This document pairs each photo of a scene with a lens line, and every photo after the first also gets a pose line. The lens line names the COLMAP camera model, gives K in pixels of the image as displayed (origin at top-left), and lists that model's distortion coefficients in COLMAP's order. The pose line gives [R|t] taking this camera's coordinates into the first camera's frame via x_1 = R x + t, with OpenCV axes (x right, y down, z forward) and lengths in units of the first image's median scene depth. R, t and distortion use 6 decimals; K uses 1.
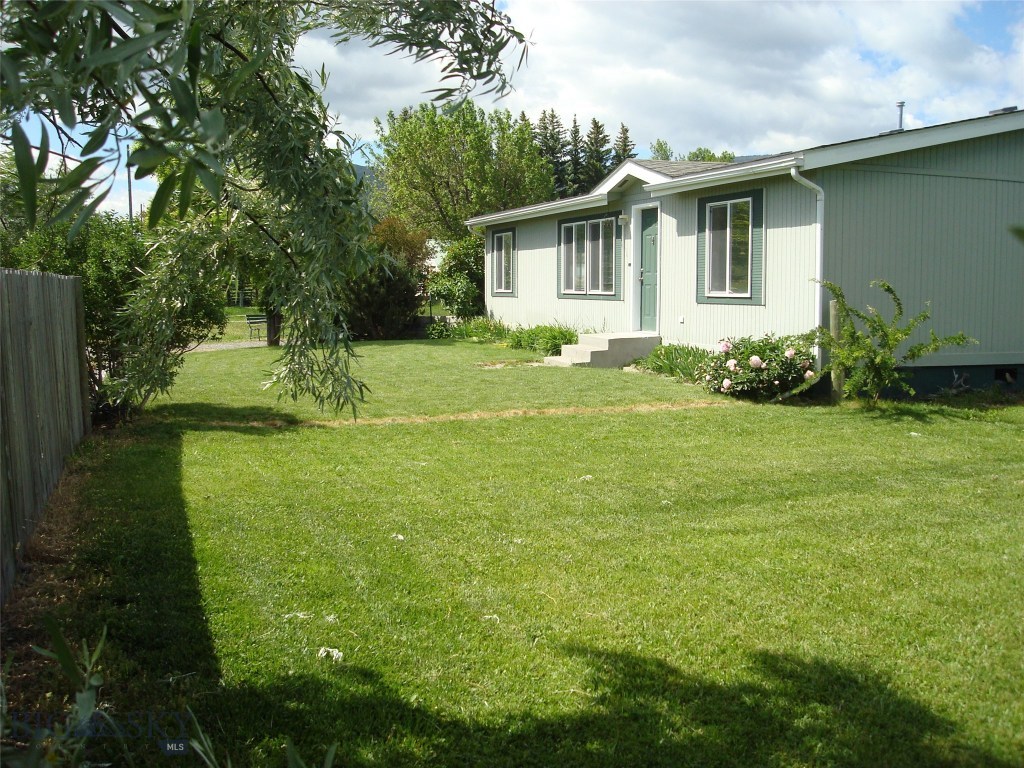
lens RADIAL K [[945.3, 0, 512.0], [0, 945.3, 384.0], [0, 0, 1]] dist [-0.138240, -0.024867]
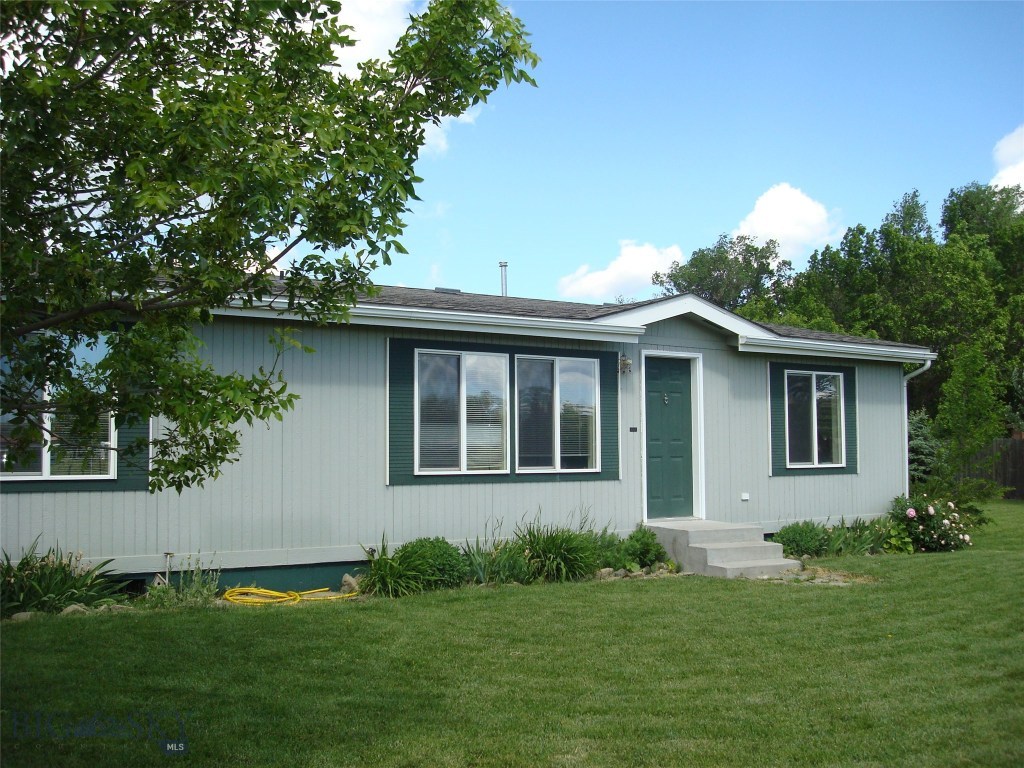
lens RADIAL K [[945.3, 0, 512.0], [0, 945.3, 384.0], [0, 0, 1]] dist [-0.138240, -0.024867]
pose [[-0.175130, 0.080277, 0.981267, -0.615496], [0.108651, 0.992159, -0.061777, -0.138746], [-0.978532, 0.095797, -0.182478, 1.331215]]
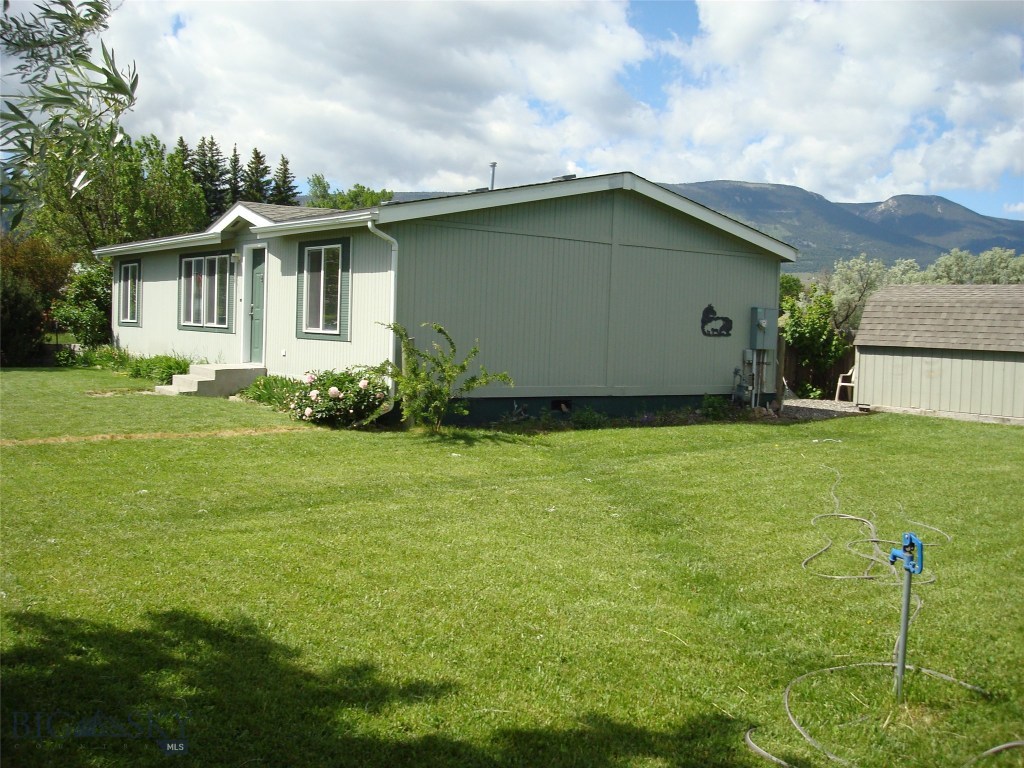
lens RADIAL K [[945.3, 0, 512.0], [0, 945.3, 384.0], [0, 0, 1]] dist [-0.138240, -0.024867]
pose [[0.939908, 0.013374, 0.341166, 0.058994], [-0.002008, 0.999432, -0.033647, 0.002958], [-0.341422, 0.030940, 0.939401, -0.099080]]
